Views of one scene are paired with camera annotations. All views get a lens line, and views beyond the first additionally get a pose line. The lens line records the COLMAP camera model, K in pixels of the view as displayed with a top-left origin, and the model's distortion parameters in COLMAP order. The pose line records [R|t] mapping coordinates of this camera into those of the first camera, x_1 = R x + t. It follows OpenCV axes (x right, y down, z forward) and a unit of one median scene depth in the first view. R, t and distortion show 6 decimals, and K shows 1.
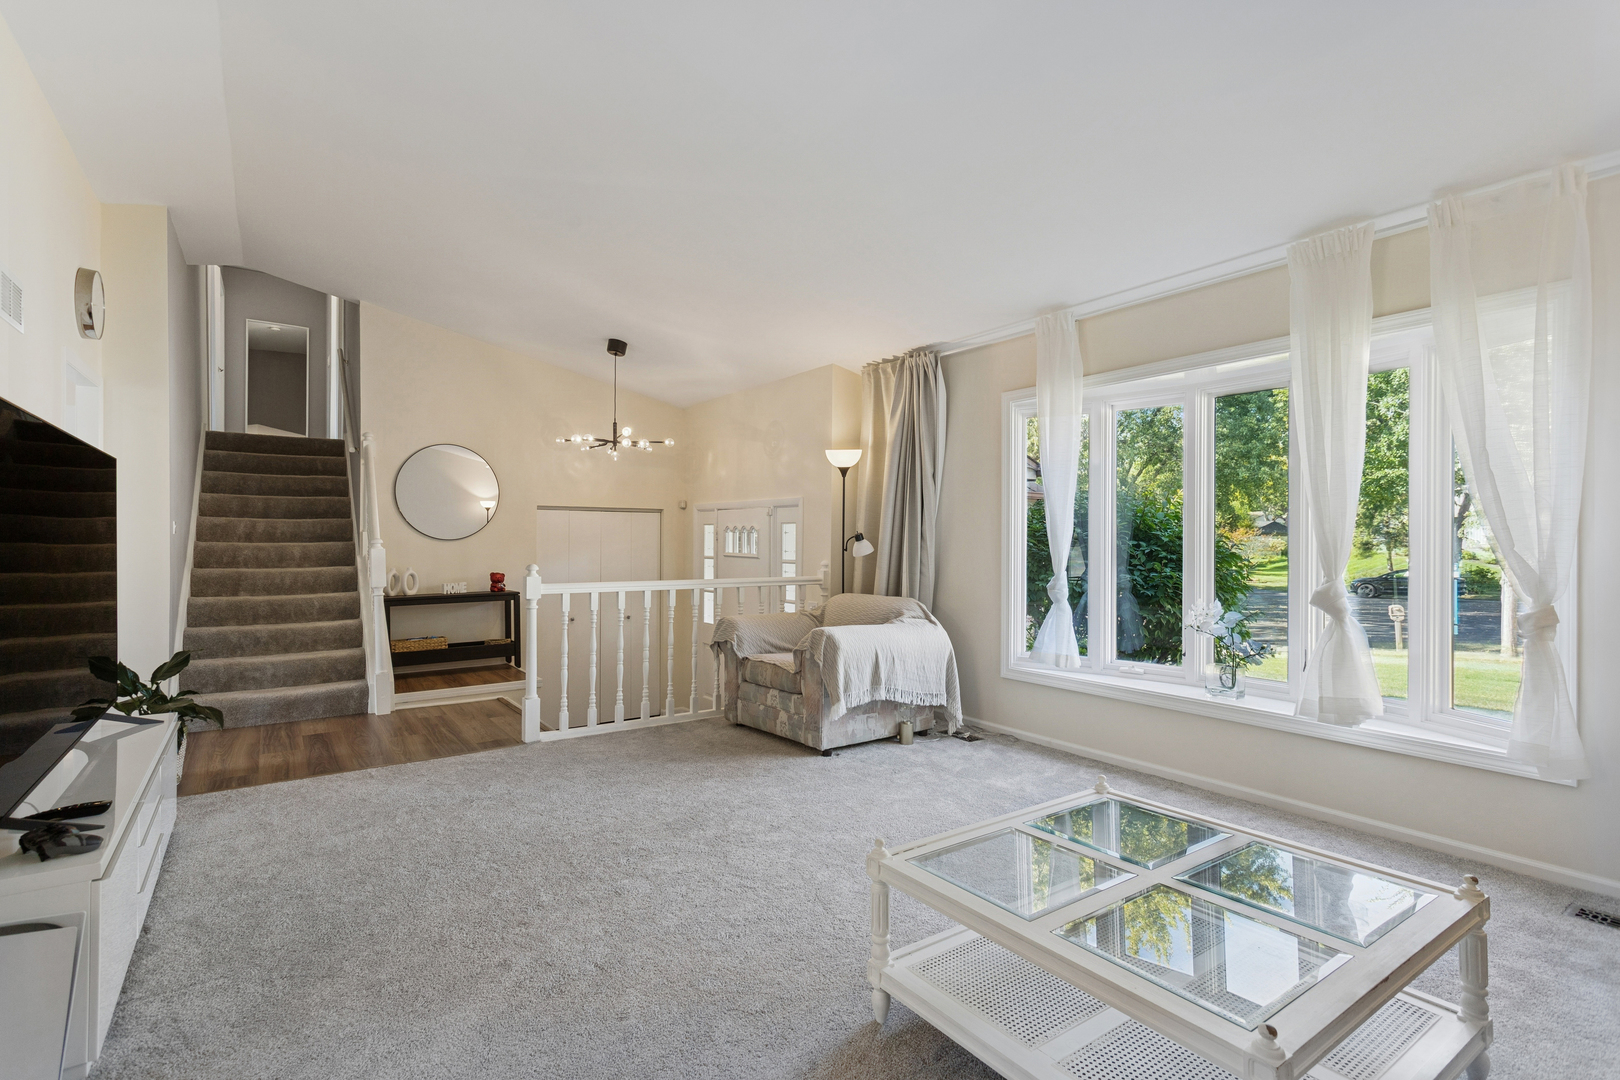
lens RADIAL K [[758.7, 0, 818.0], [0, 758.7, 539.0], [0, 0, 1]] dist [-0.002443, -0.000625]
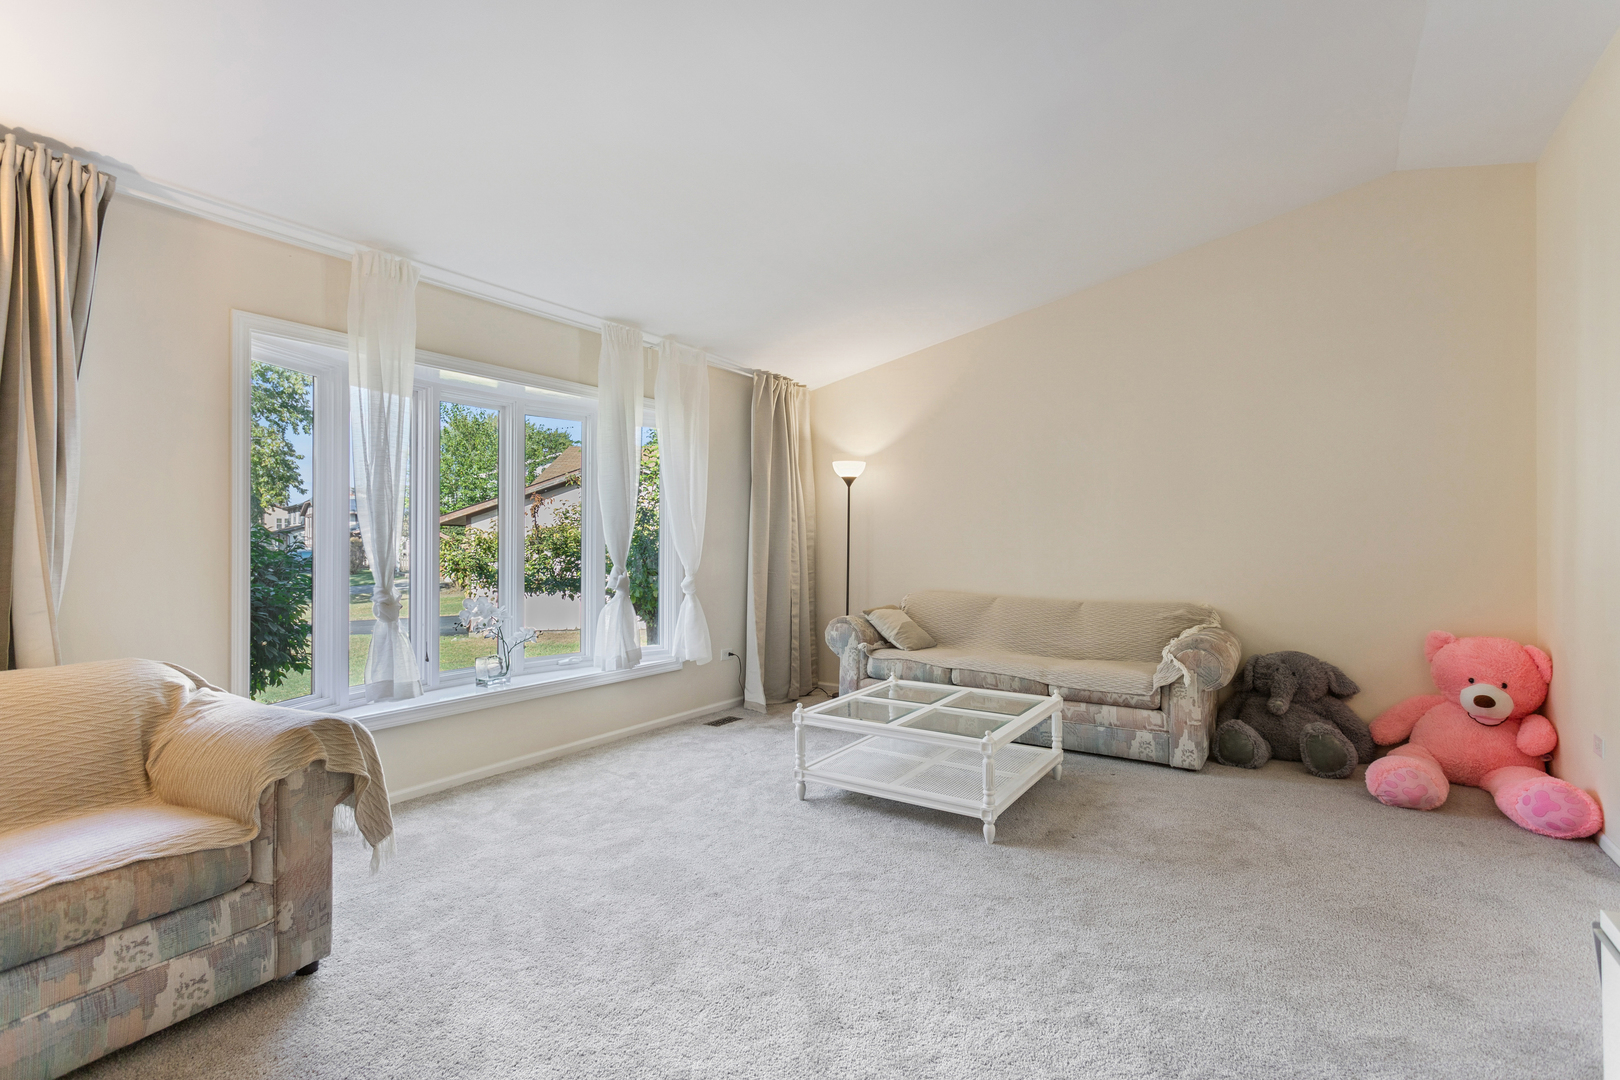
lens RADIAL K [[758.7, 0, 820.8], [0, 758.7, 542.9], [0, 0, 1]] dist [-0.002443, -0.000625]
pose [[-0.368467, -0.005465, 0.929625, -0.608164], [-0.002649, 0.999985, 0.004828, -0.003351], [-0.929637, -0.000683, -0.368476, 0.903386]]
